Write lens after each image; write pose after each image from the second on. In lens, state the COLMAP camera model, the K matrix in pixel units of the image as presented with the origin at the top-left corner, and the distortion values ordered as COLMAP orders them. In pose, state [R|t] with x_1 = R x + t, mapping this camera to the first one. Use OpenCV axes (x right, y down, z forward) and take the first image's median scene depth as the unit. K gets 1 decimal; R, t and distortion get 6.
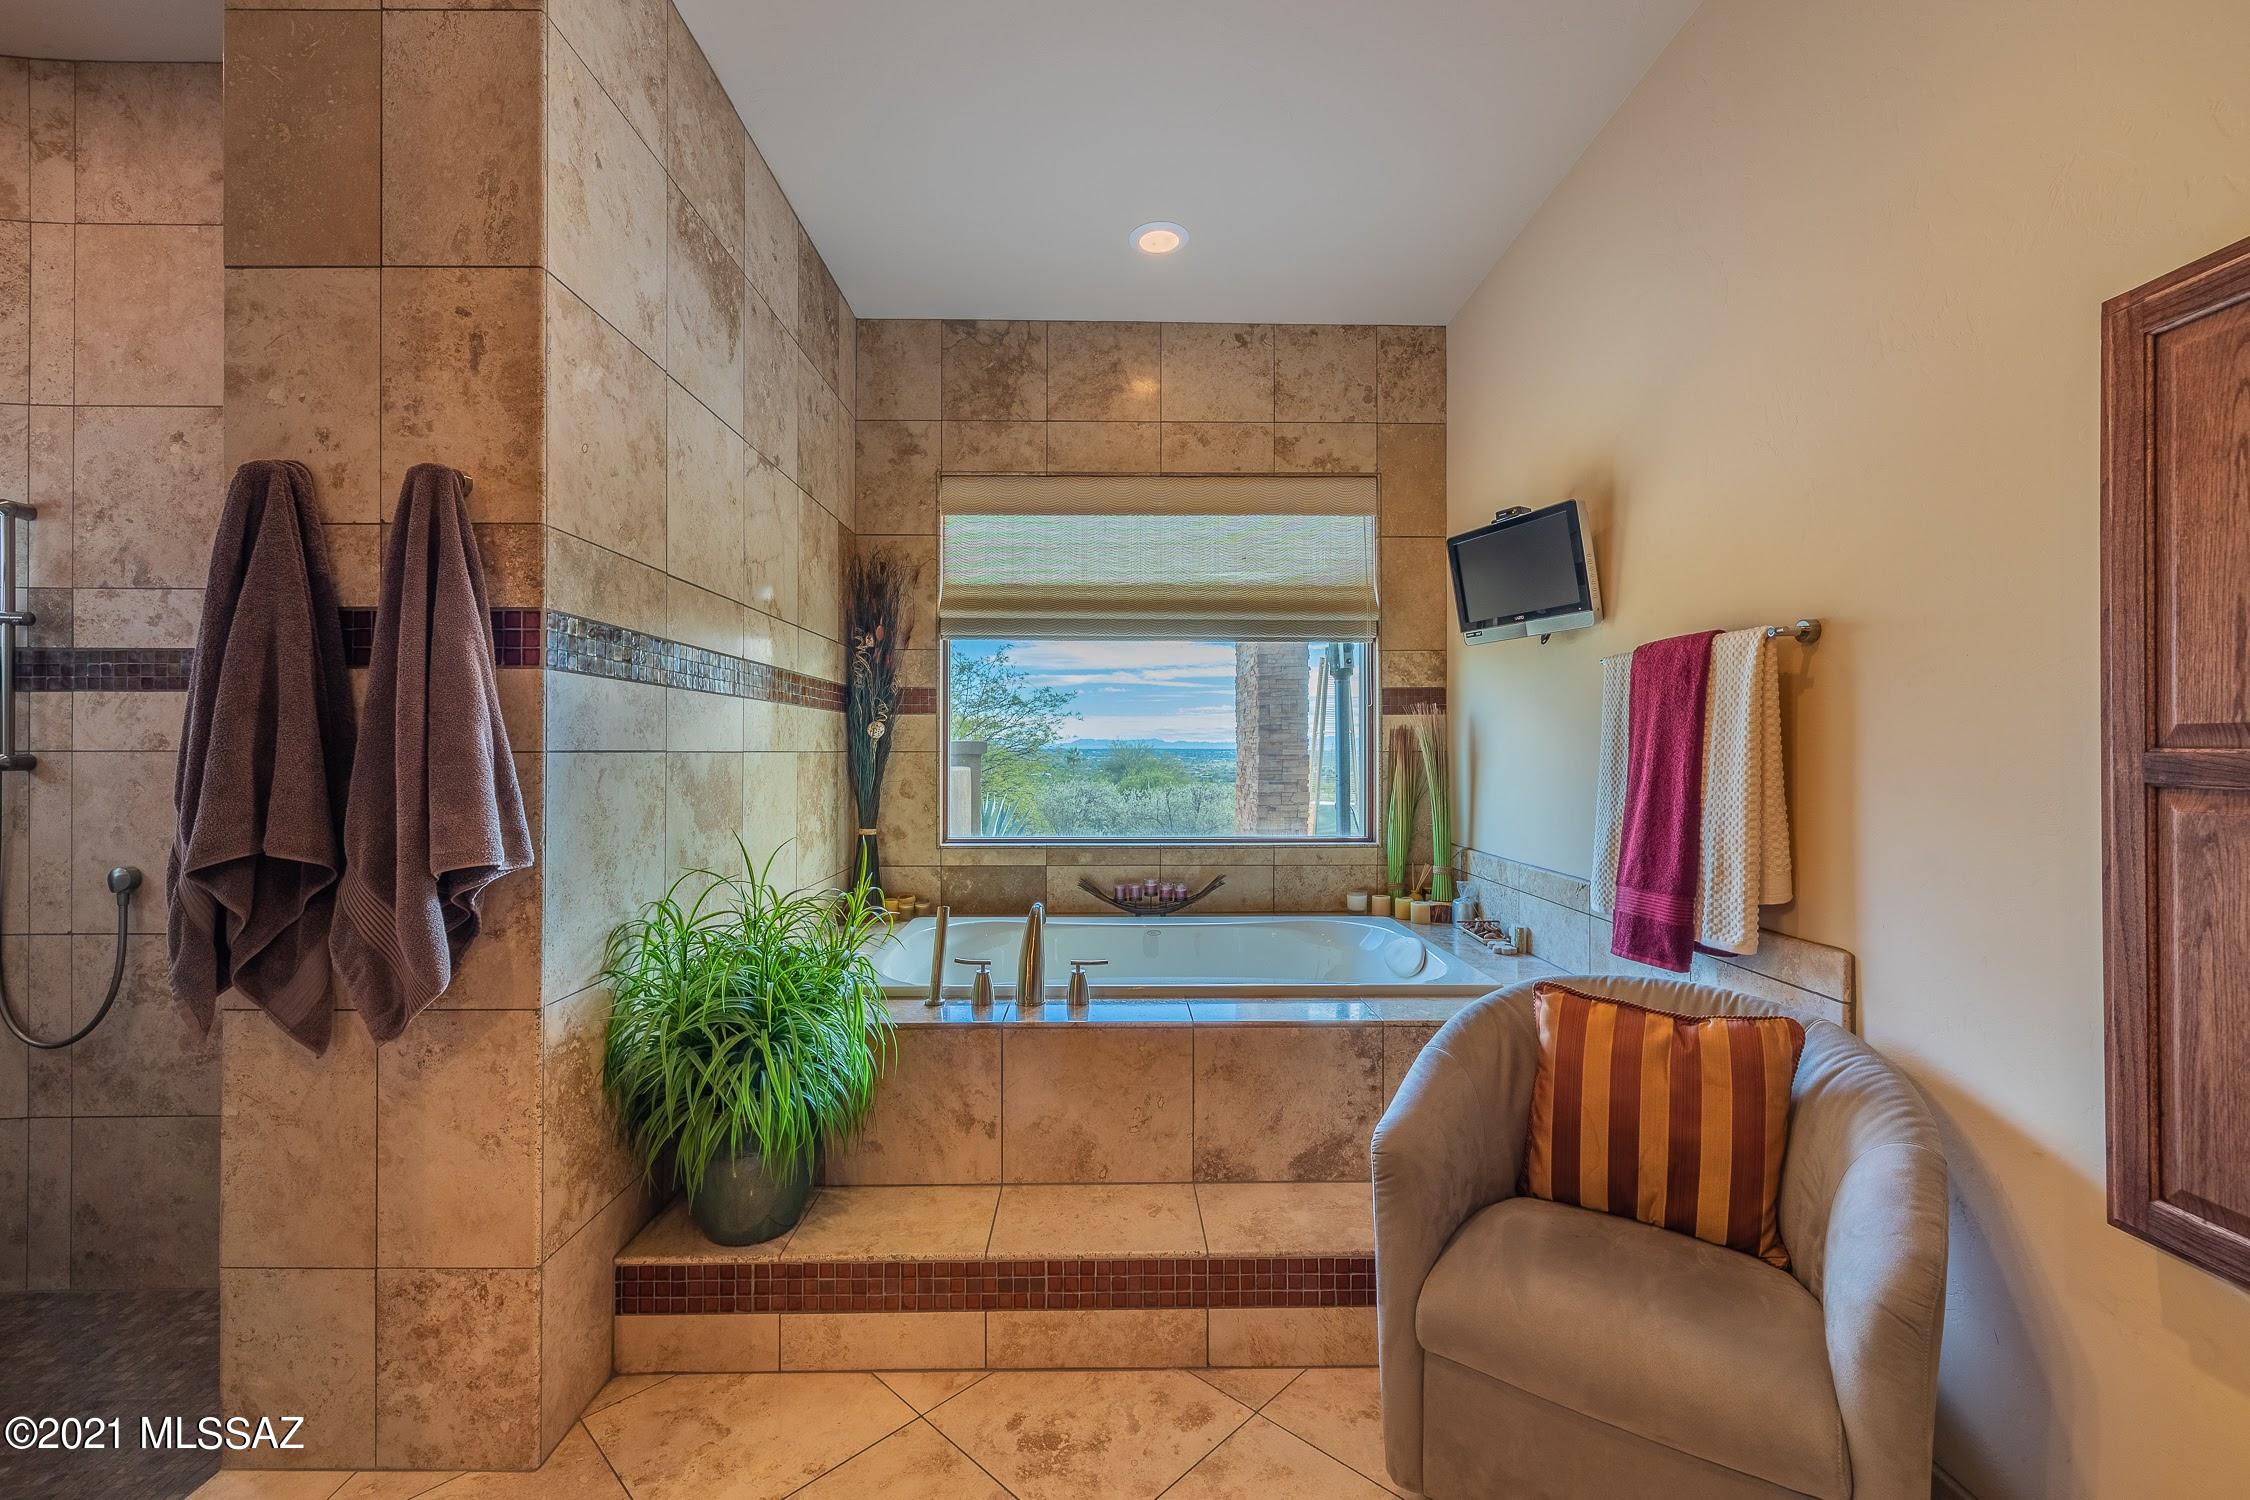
lens RADIAL K [[939.1, 0, 1124.8], [0, 939.1, 730.4], [0, 0, 1]] dist [0.000408, 0.000393]
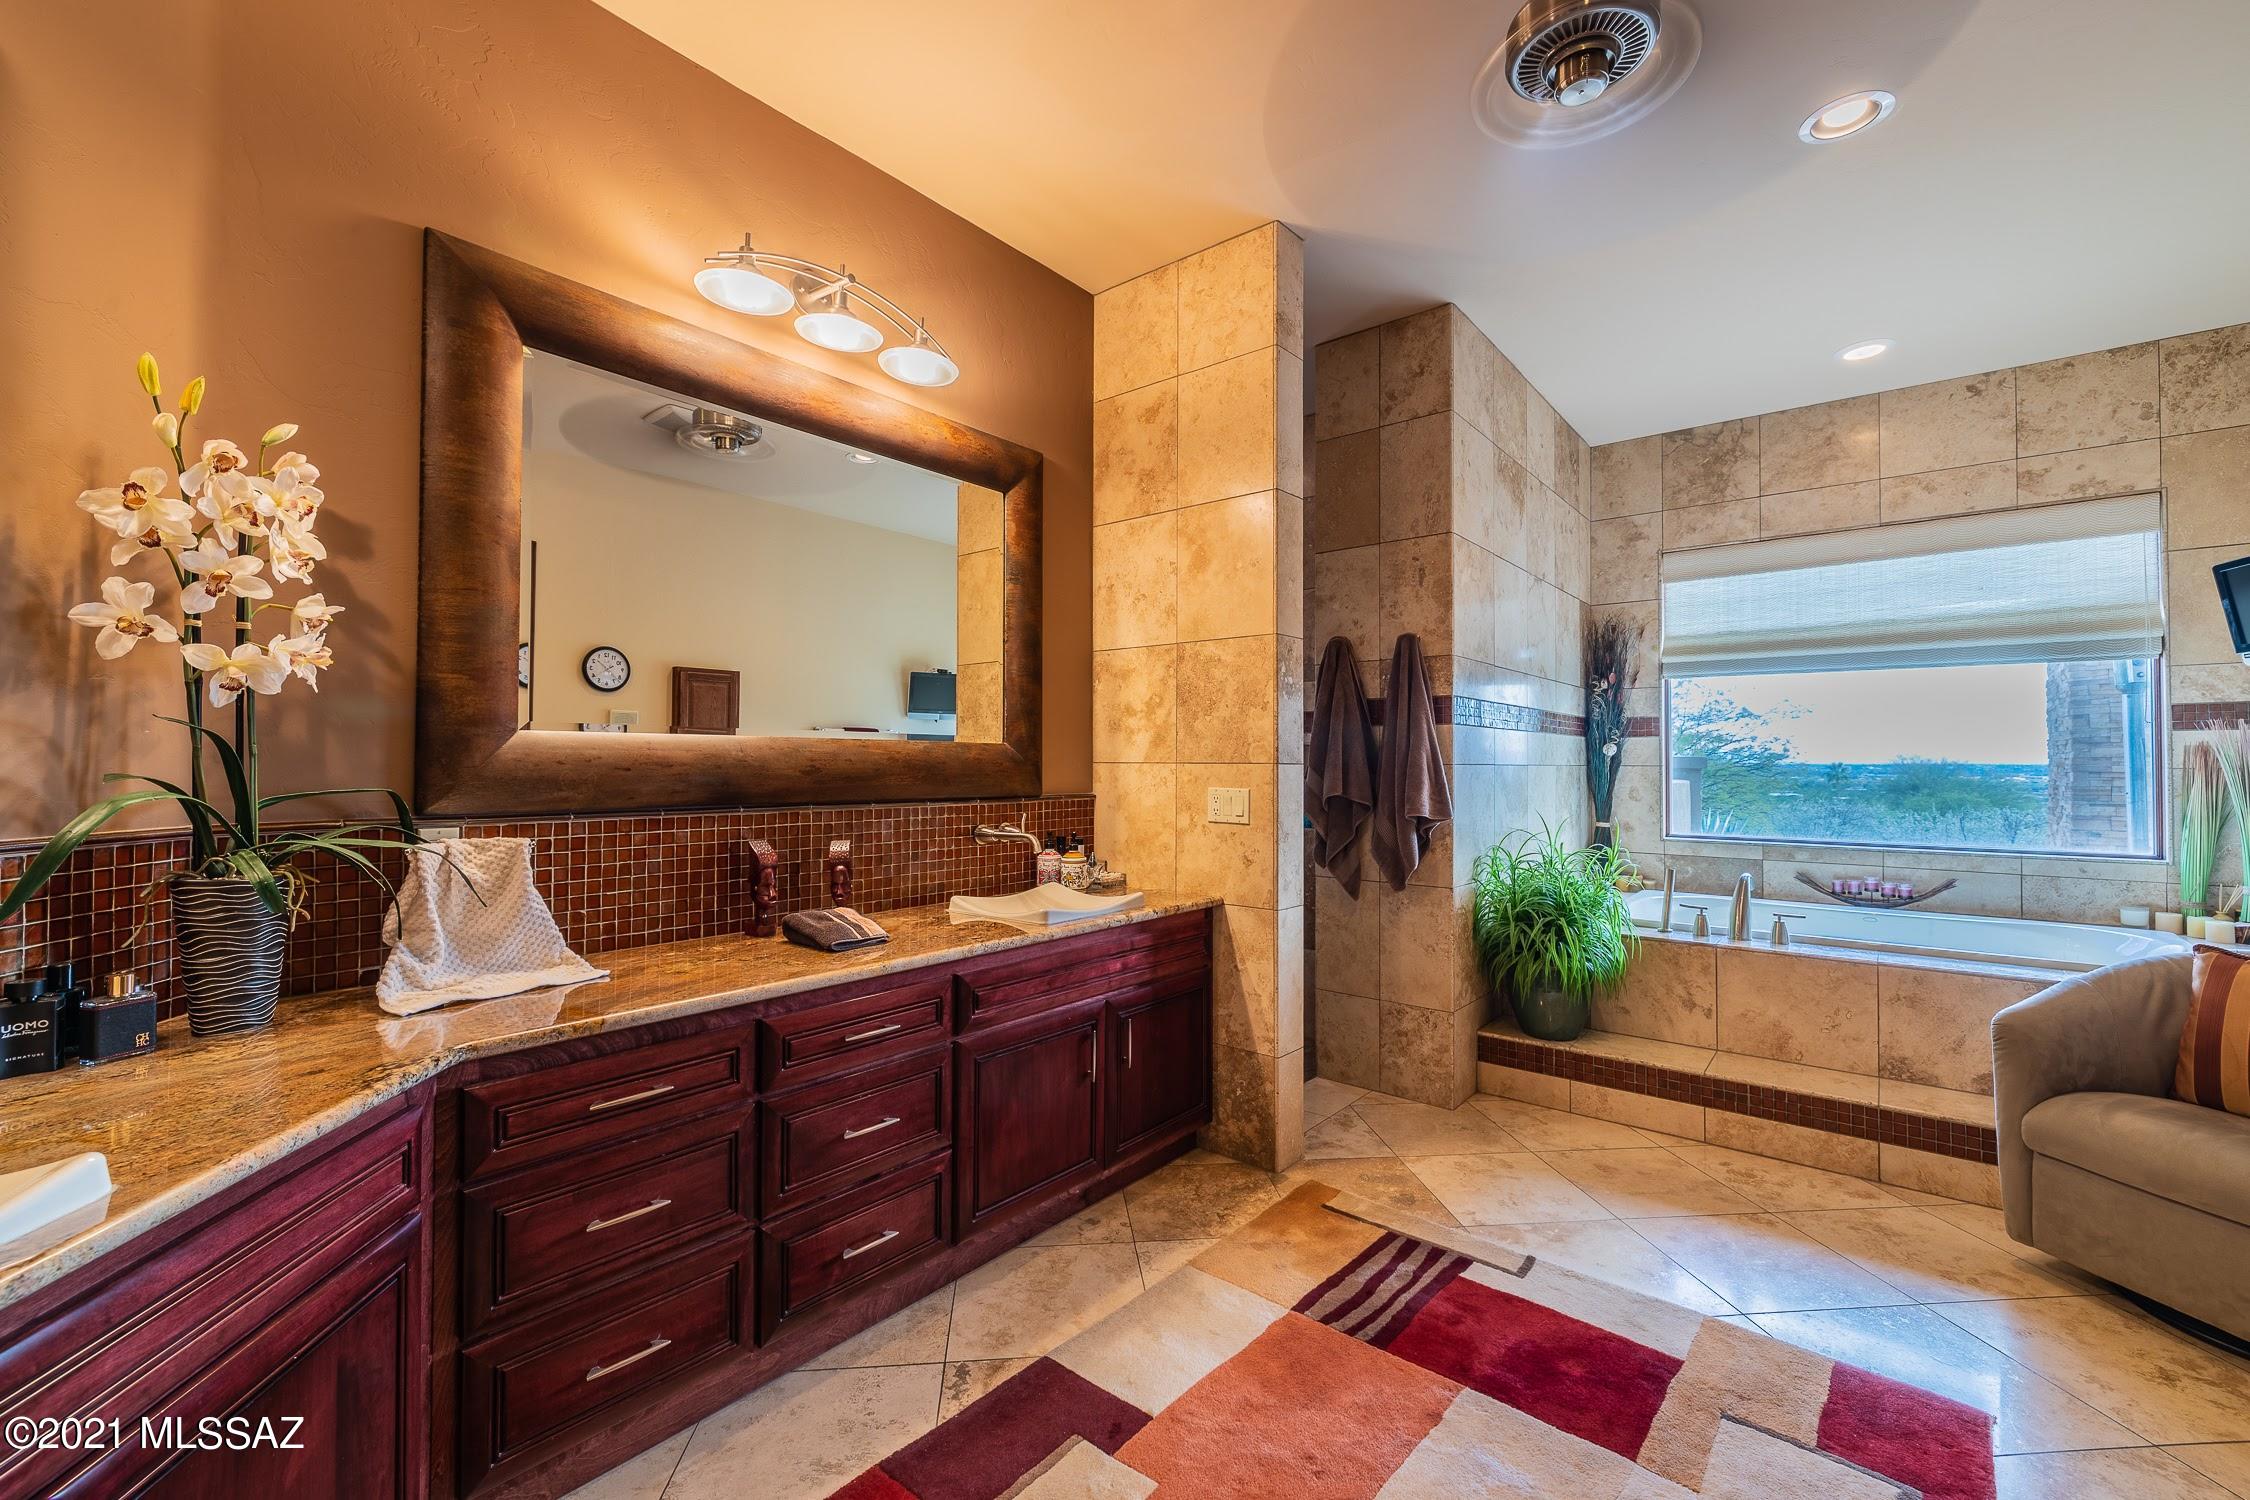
lens RADIAL K [[939.1, 0, 1121.1], [0, 939.1, 748.7], [0, 0, 1]] dist [0.000408, 0.000393]
pose [[0.760559, -0.006291, -0.649239, 0.122450], [0.009247, 0.999957, 0.001143, -0.015247], [0.649203, -0.006873, 0.760584, -0.758812]]
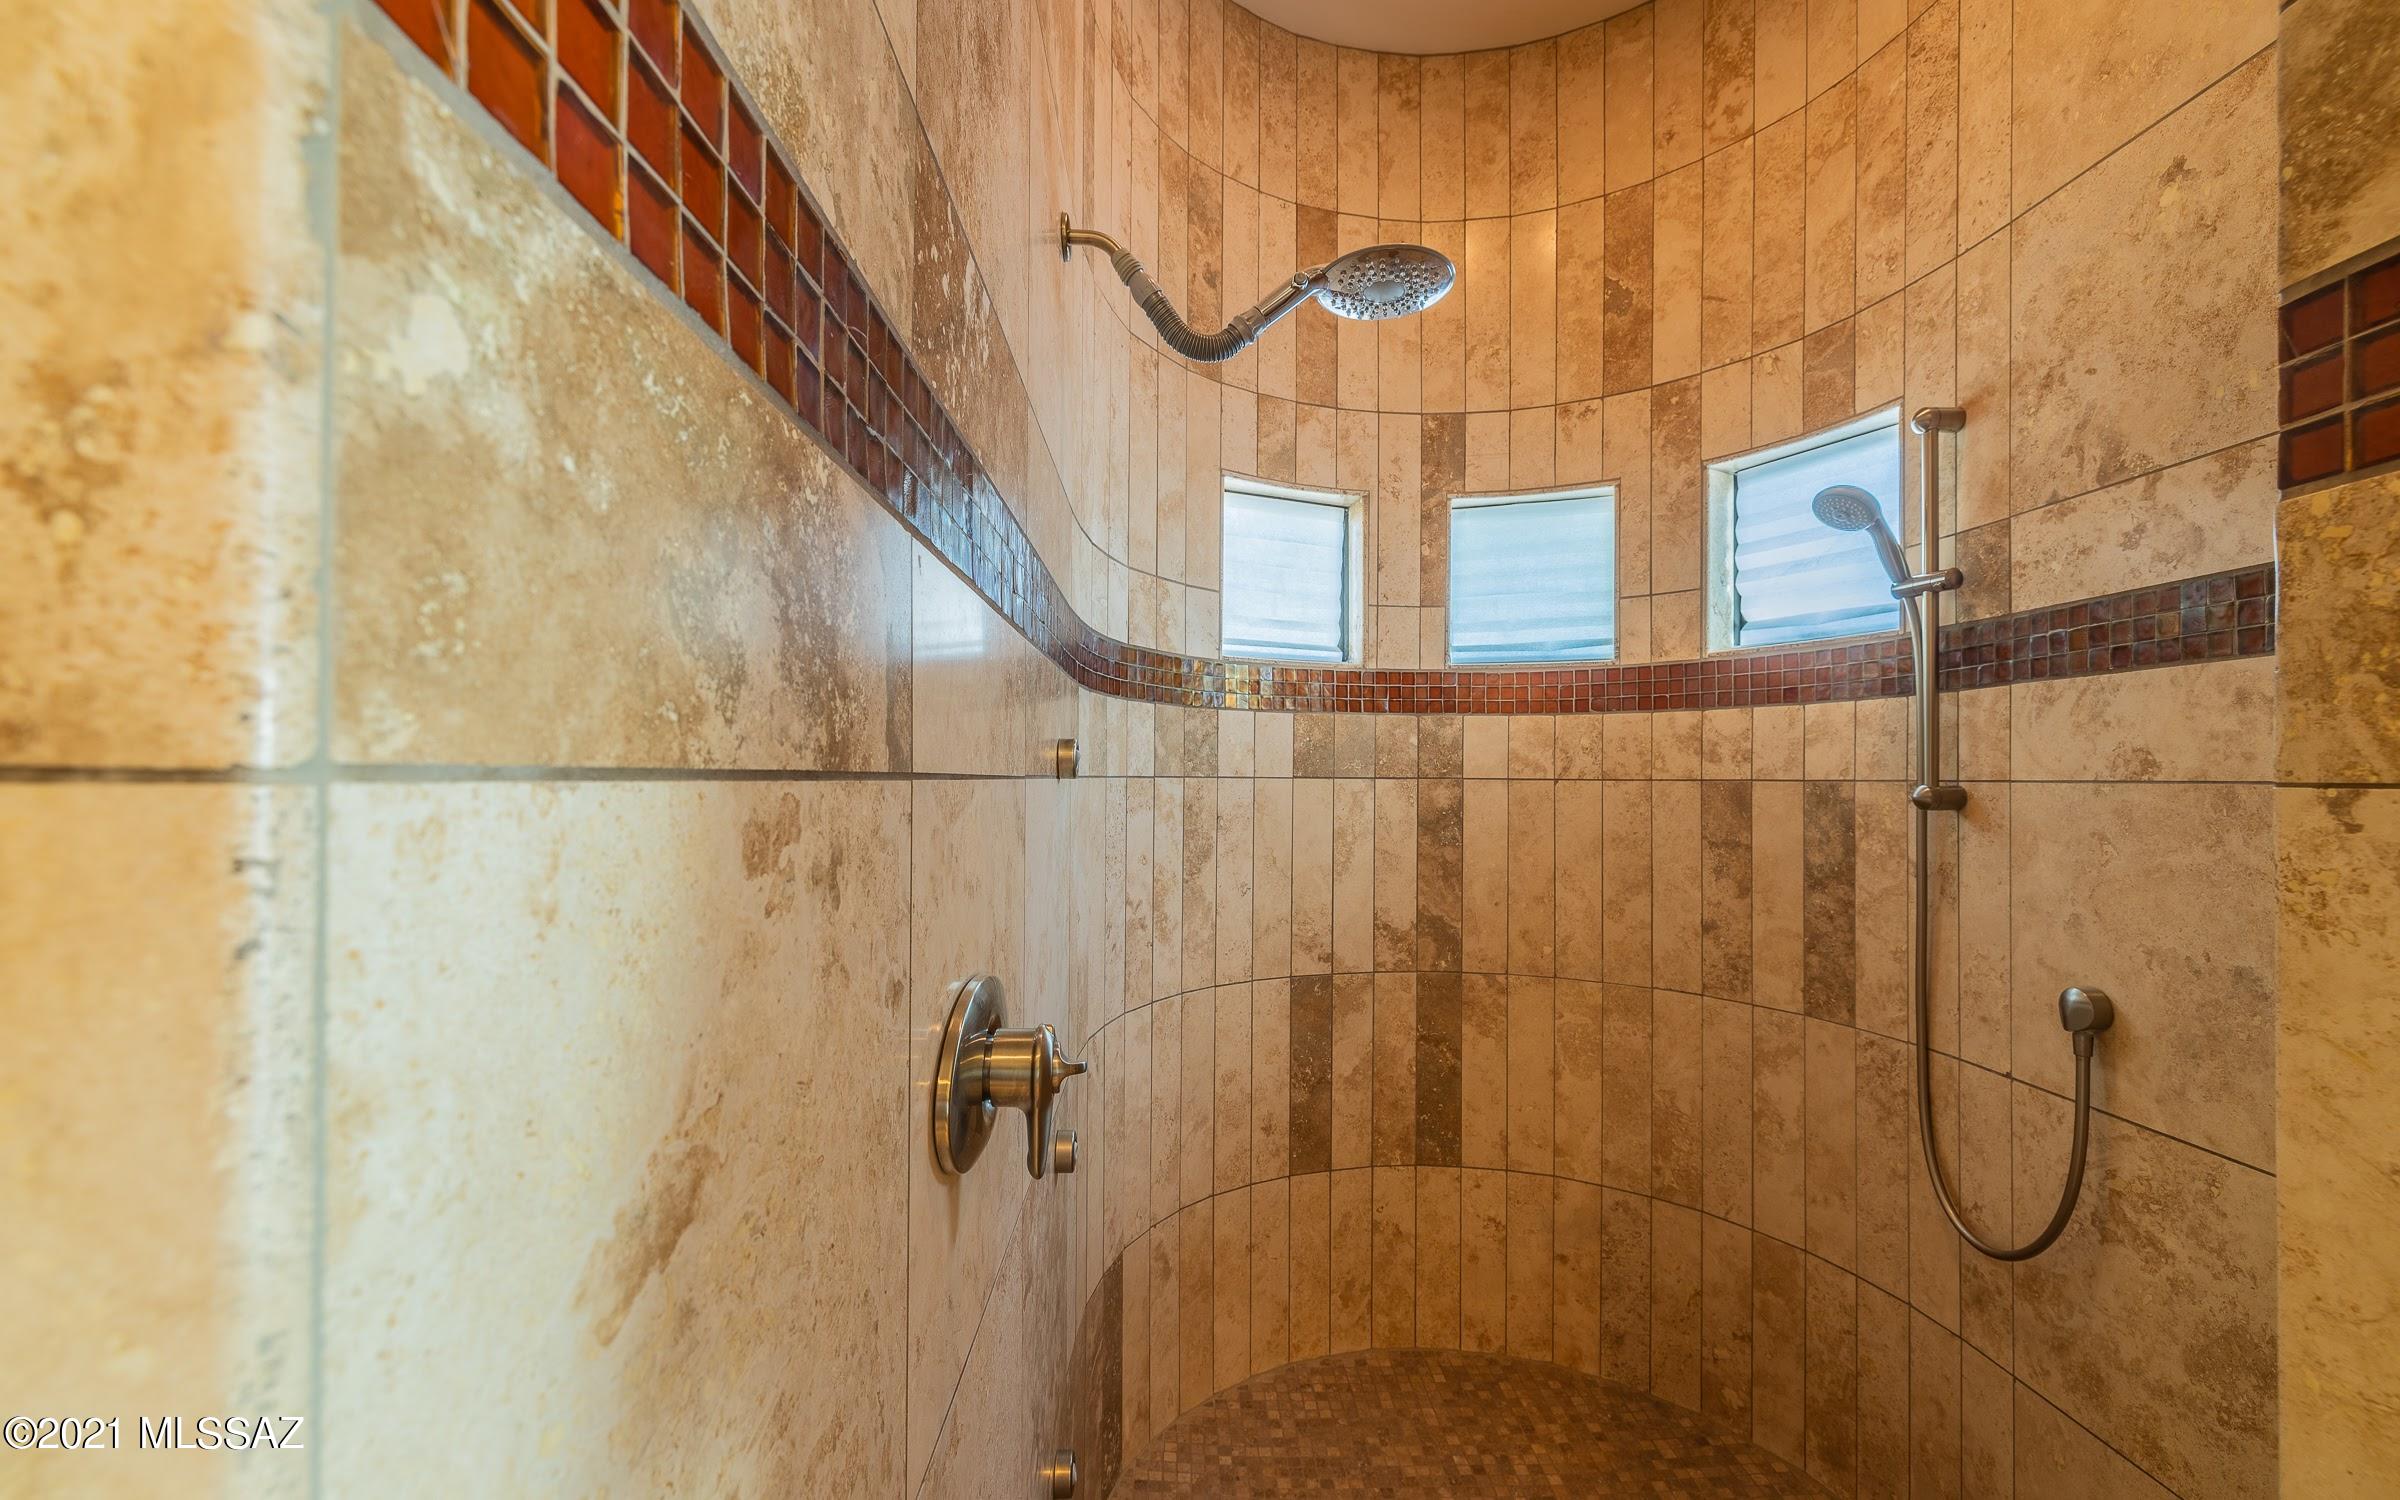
lens RADIAL K [[1013.3, 0, 1182.8], [0, 1013.3, 767.0], [0, 0, 1]] dist [-0.000172, 0.001432]
pose [[-0.012588, -0.014962, -0.999809, -0.449030], [-0.010172, 0.999838, -0.014835, 0.028159], [0.999869, 0.009983, -0.012738, 0.467136]]
